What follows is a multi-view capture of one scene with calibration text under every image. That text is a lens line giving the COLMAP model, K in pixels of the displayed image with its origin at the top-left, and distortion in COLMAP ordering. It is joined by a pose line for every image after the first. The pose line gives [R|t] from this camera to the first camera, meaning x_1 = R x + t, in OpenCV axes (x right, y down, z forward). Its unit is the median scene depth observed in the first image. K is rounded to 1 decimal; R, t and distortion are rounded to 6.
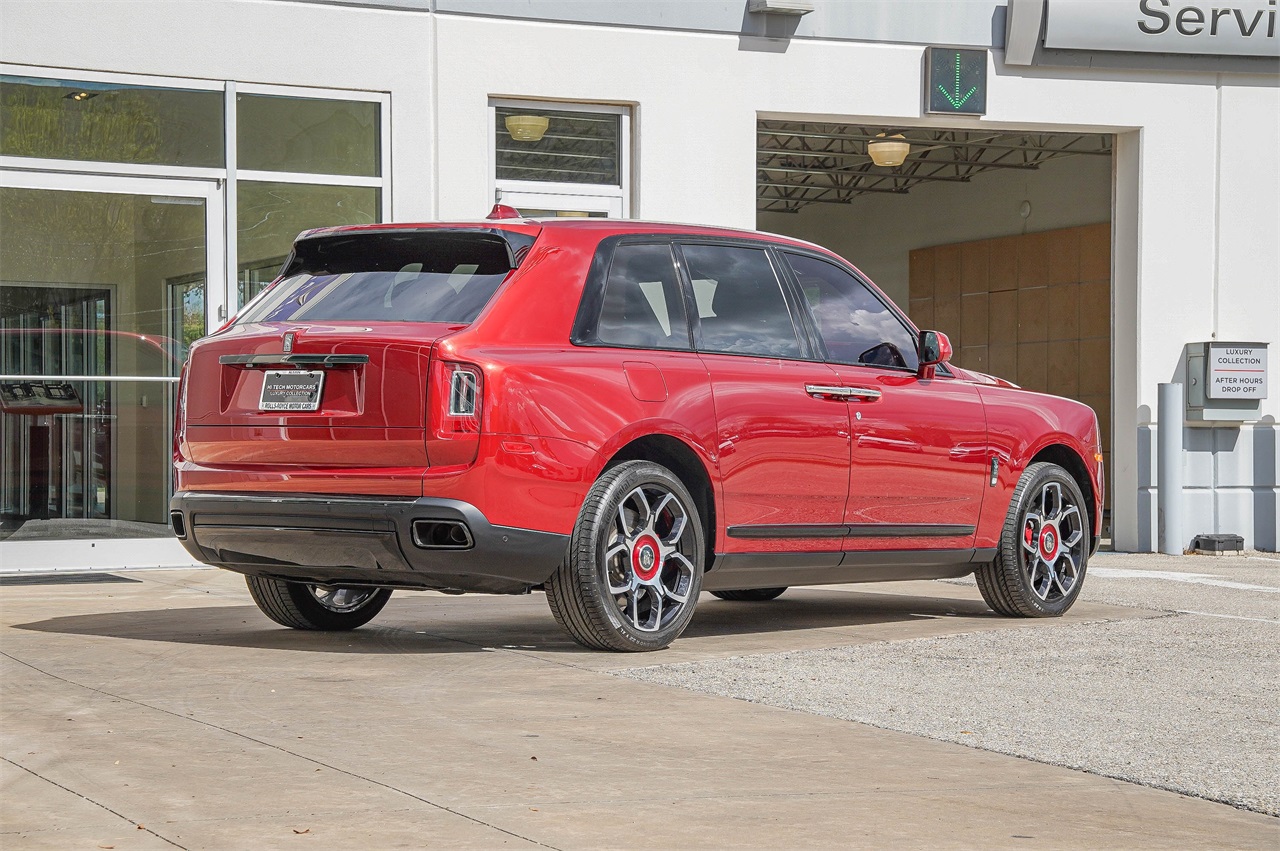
lens RADIAL K [[2929.7, 0, 634.3], [0, 2929.7, 429.2], [0, 0, 1]] dist [0.780815, 0.000000]
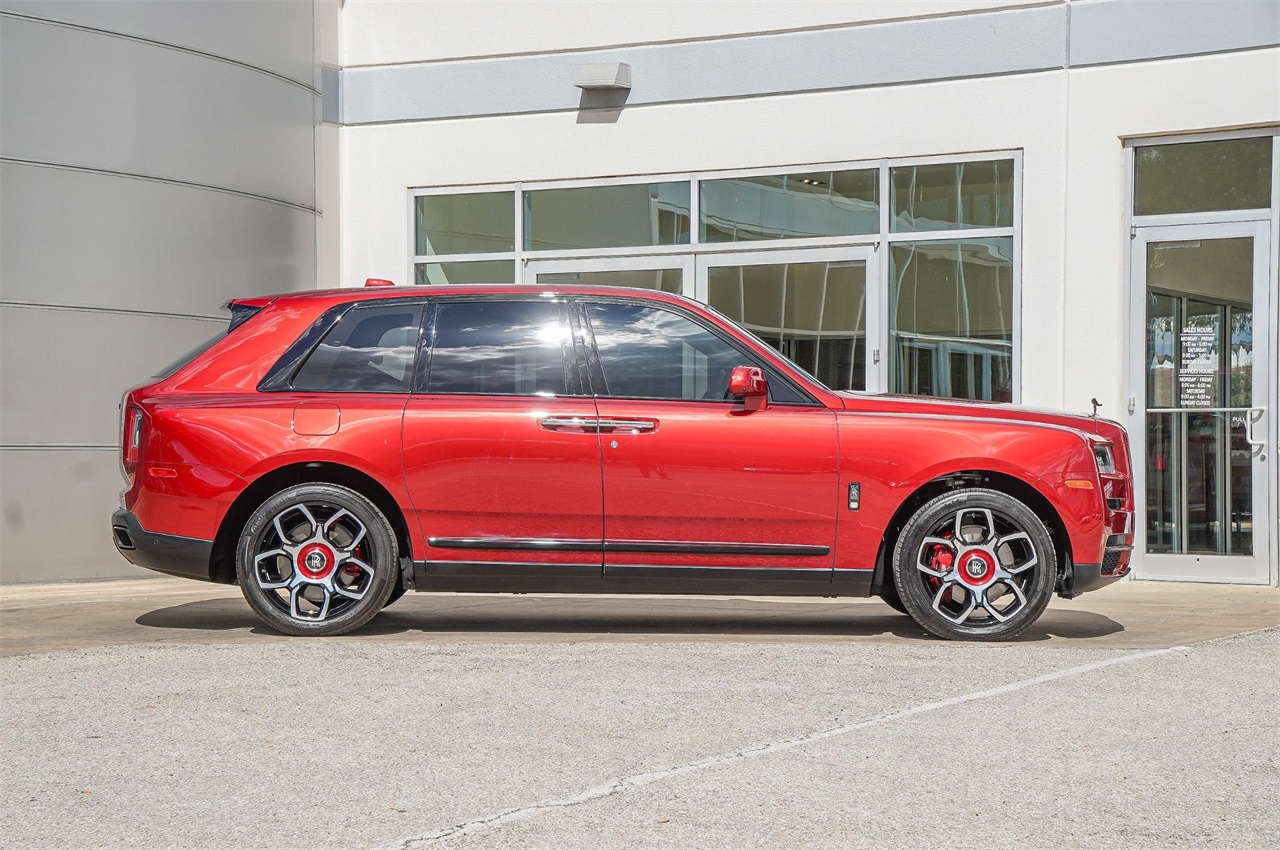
lens RADIAL K [[2929.7, 0, 660.1], [0, 2929.7, 410.2], [0, 0, 1]] dist [0.780815, 0.000000]
pose [[0.581259, -0.015689, -0.813568, 0.895265], [0.001316, 0.999831, -0.018341, 0.002808], [0.813718, 0.009590, 0.581181, 0.320611]]
